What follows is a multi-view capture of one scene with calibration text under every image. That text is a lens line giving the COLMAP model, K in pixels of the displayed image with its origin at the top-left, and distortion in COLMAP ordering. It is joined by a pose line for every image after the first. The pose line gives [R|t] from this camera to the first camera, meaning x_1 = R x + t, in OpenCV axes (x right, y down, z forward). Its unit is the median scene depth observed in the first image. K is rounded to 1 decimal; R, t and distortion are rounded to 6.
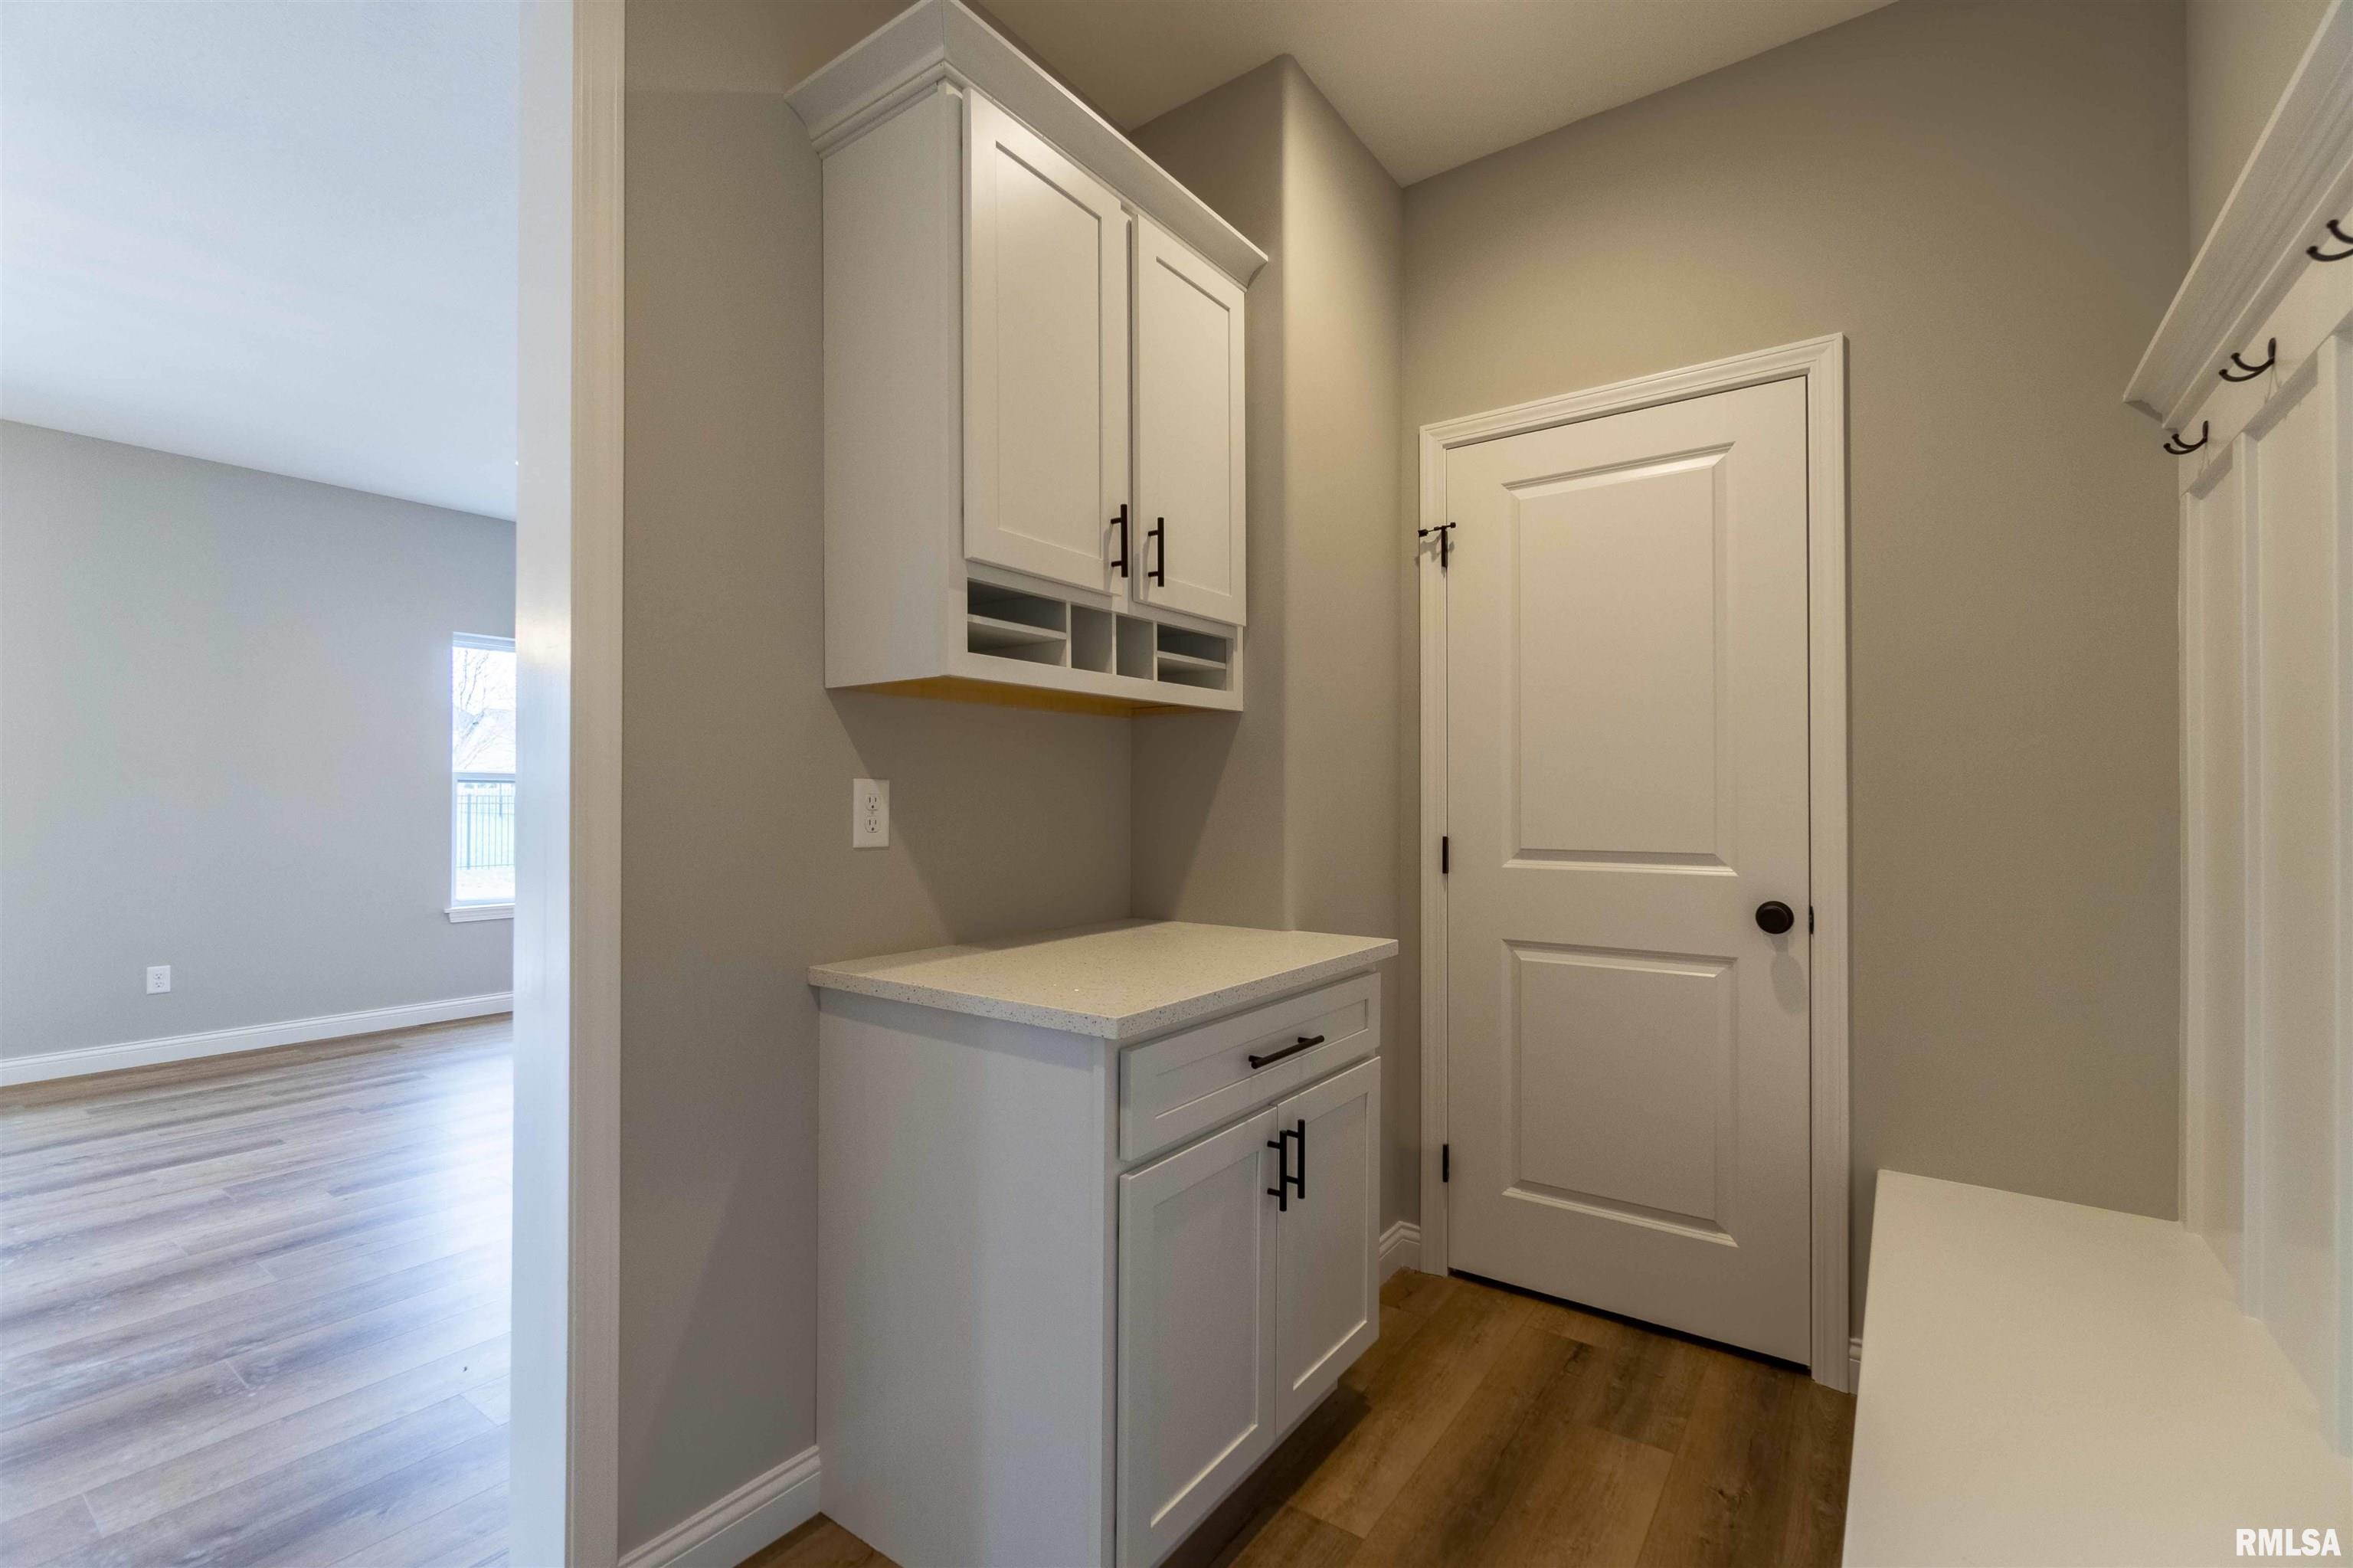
lens RADIAL K [[1036.4, 0, 1181.0], [0, 1036.4, 793.3], [0, 0, 1]] dist [0.001208, 0.000257]
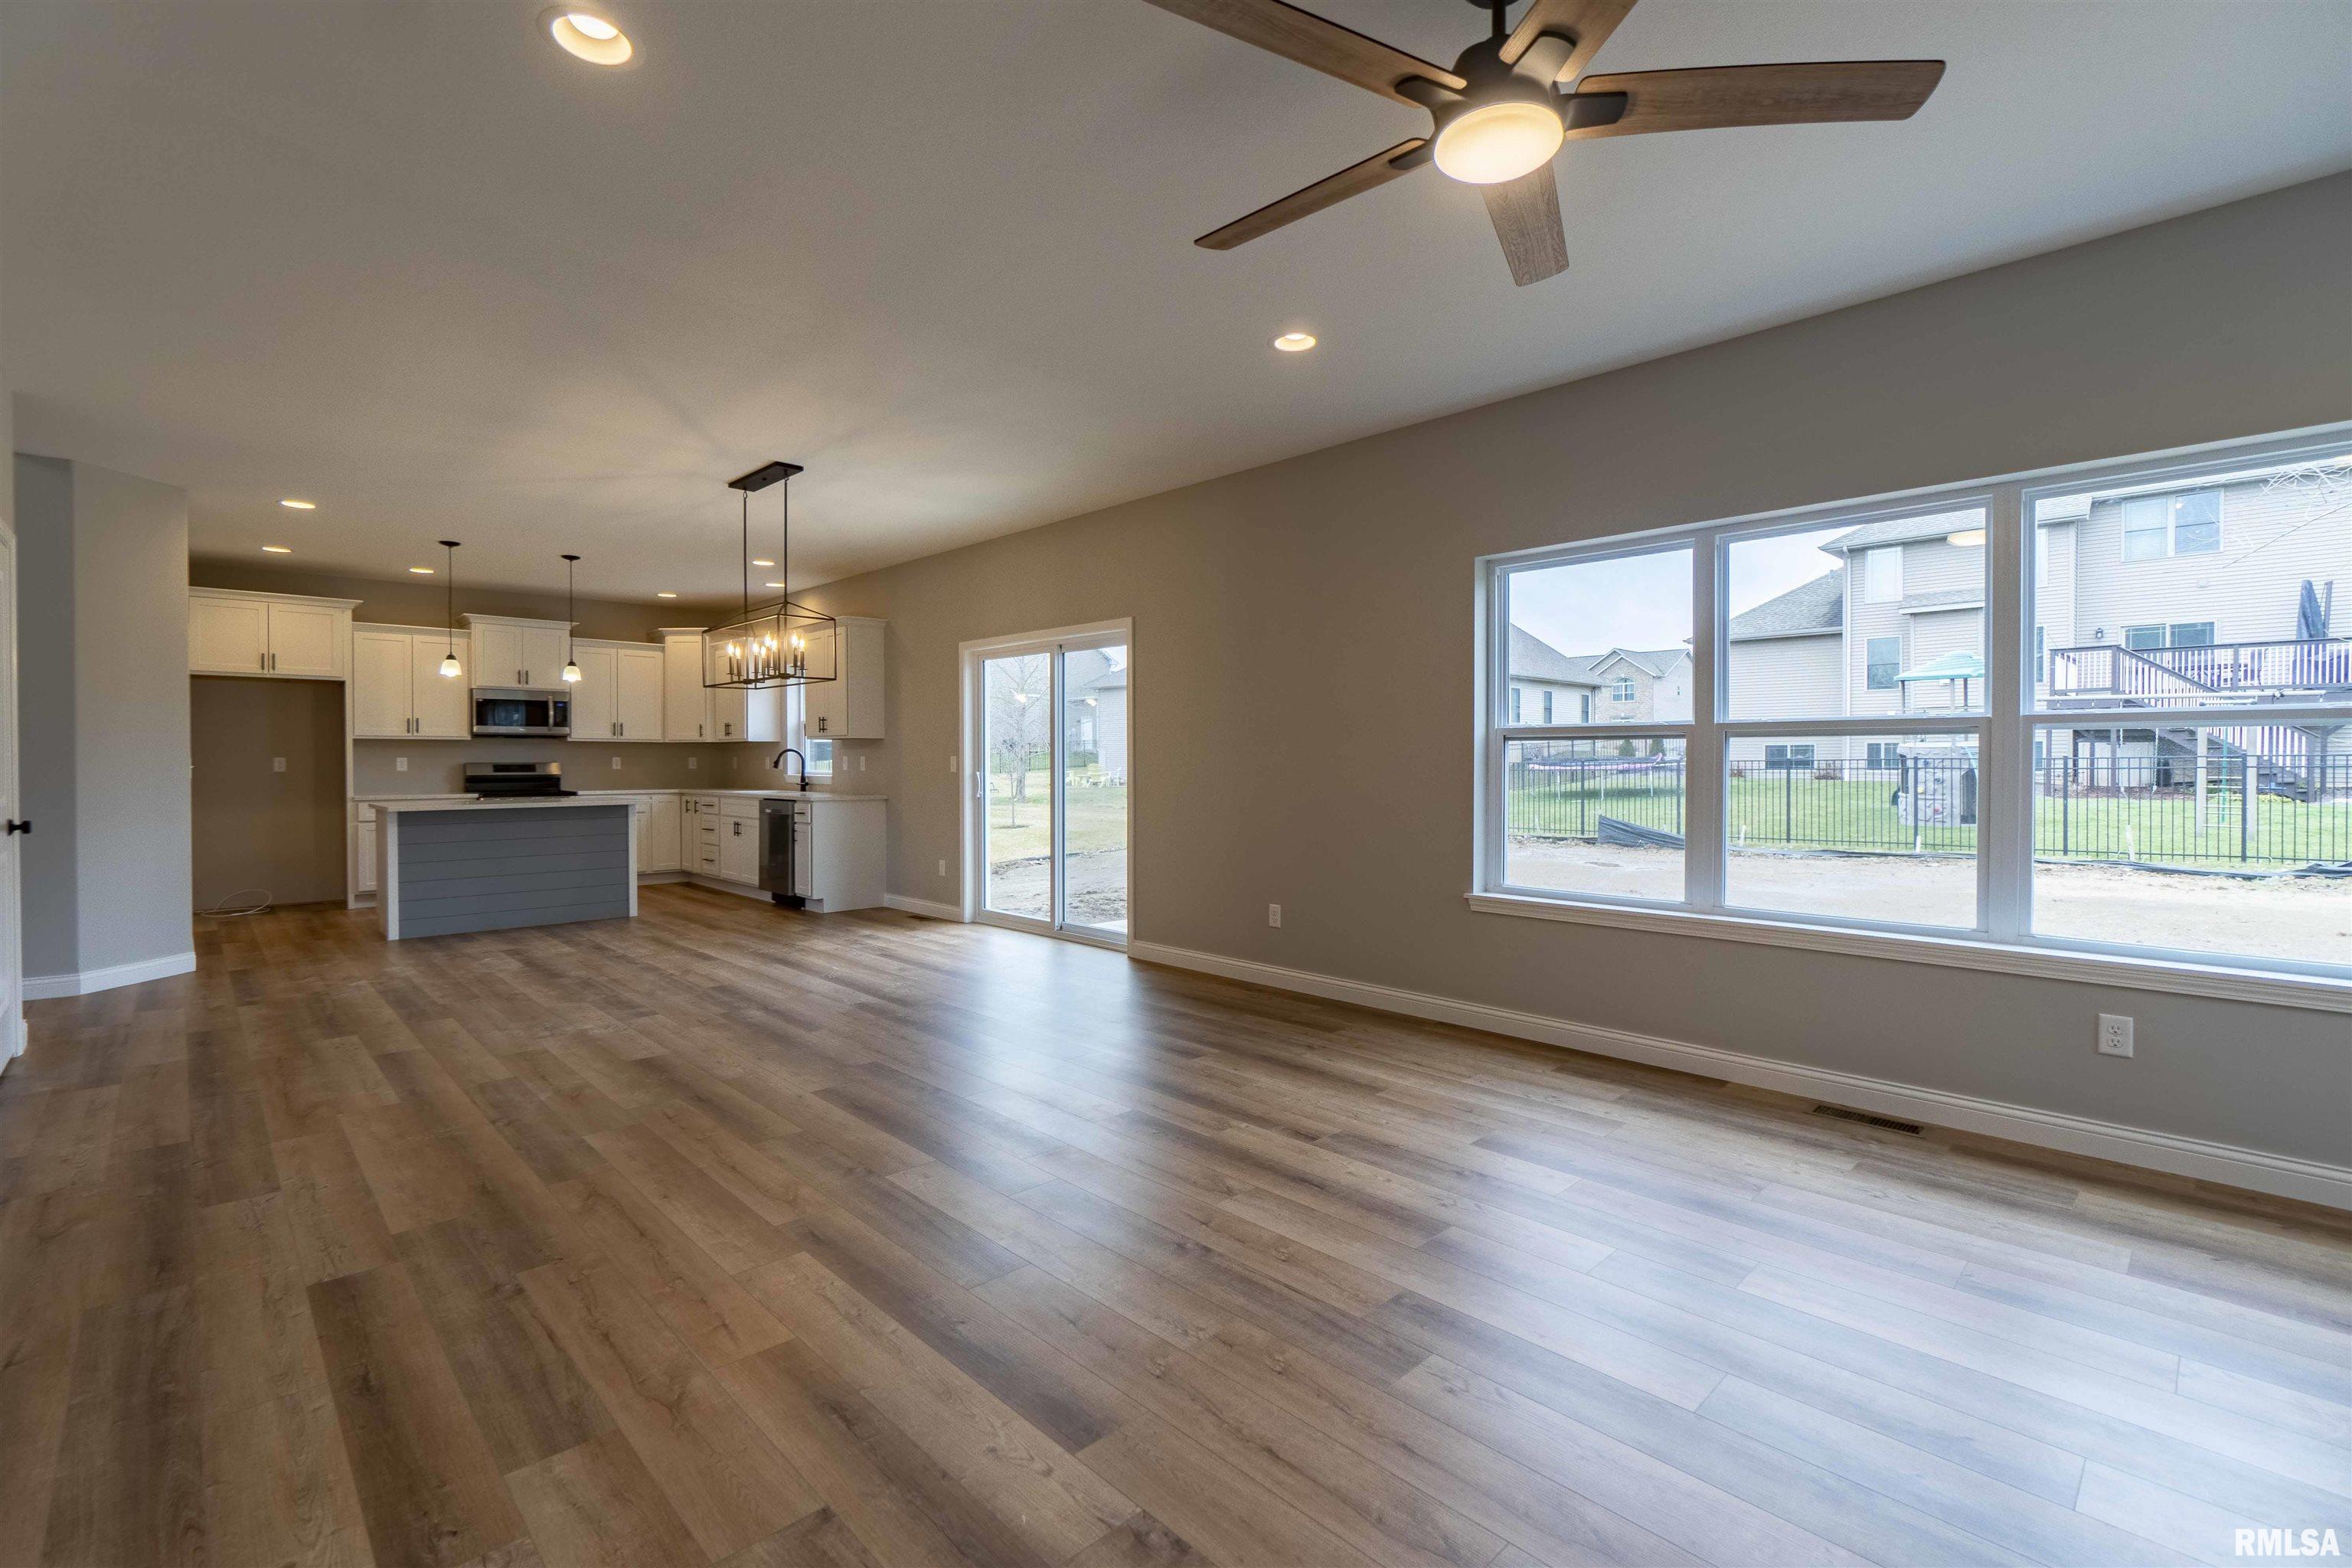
lens RADIAL K [[1035.9, 0, 1154.7], [0, 1035.9, 771.8], [0, 0, 1]] dist [0.001208, 0.000257]
pose [[-0.211888, 0.009051, -0.977252, 0.276304], [0.008981, 0.999933, 0.007314, 0.009759], [0.977253, -0.007227, -0.211955, 1.641647]]
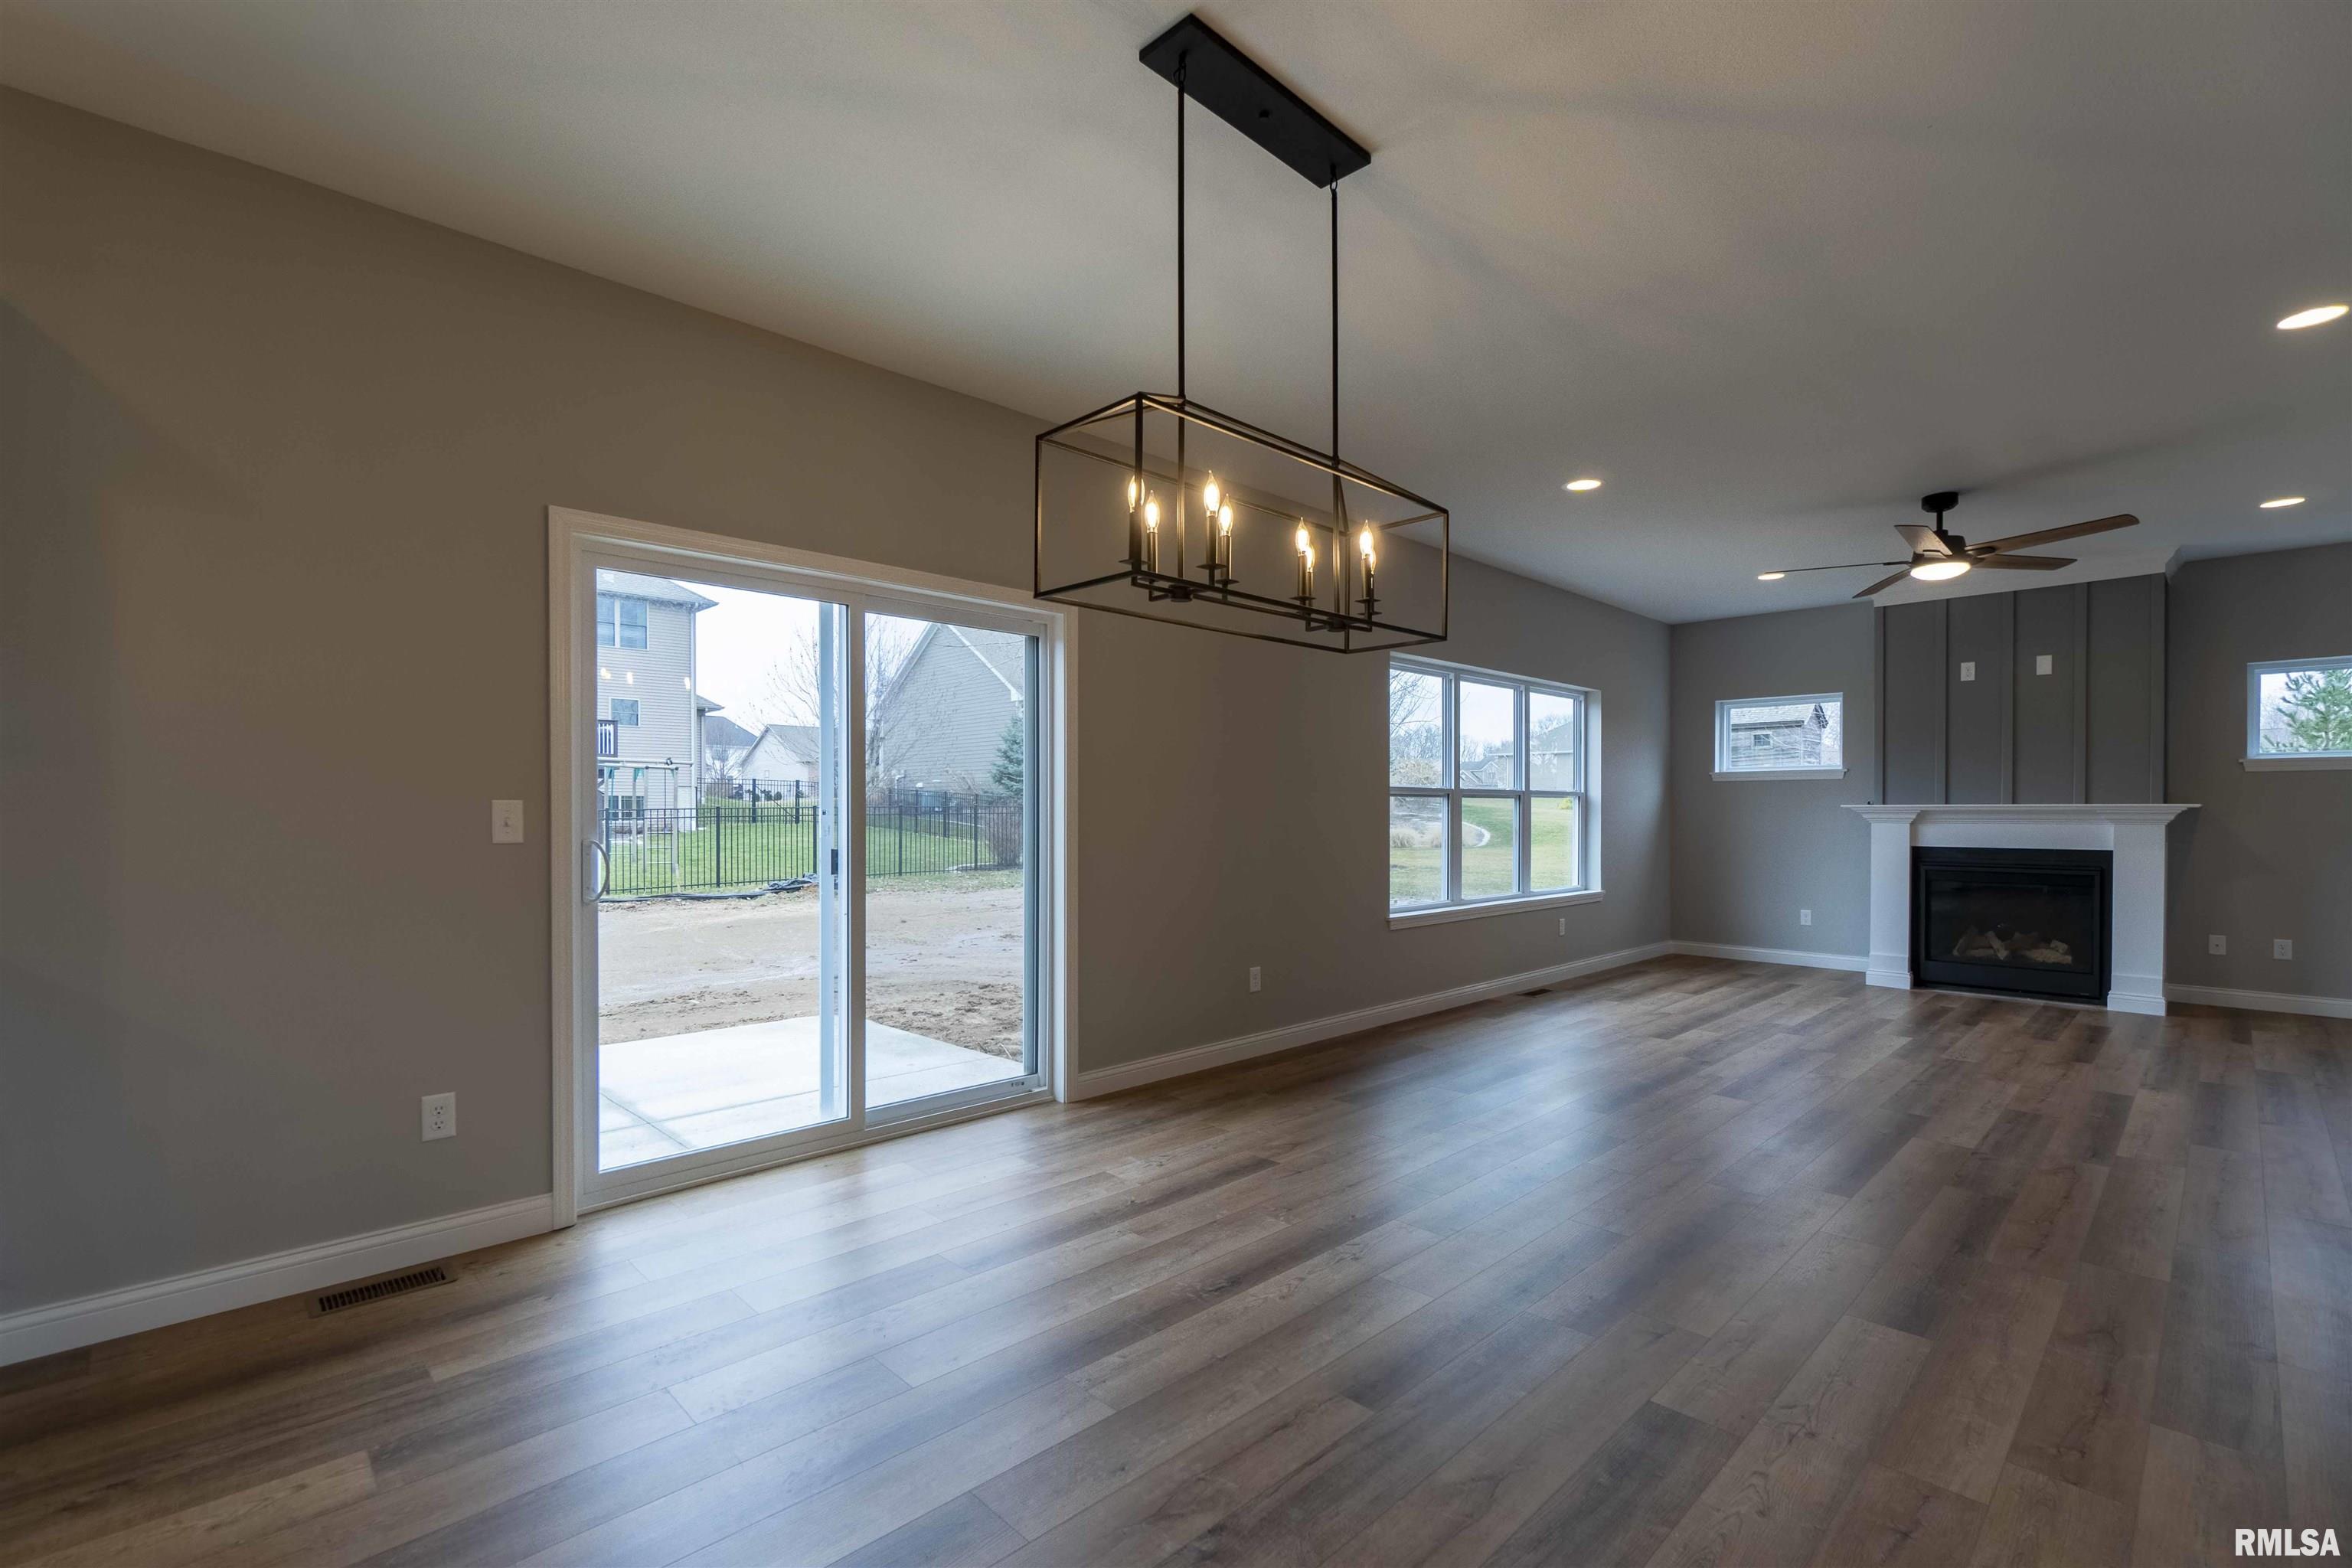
lens RADIAL K [[1035.9, 0, 1212.9], [0, 1035.9, 819.0], [0, 0, 1]] dist [0.001208, 0.000257]
pose [[0.983415, 0.000163, -0.181367, -1.252635], [0.002830, 0.999864, 0.016242, -0.008847], [0.181345, -0.016485, 0.983281, -0.135441]]
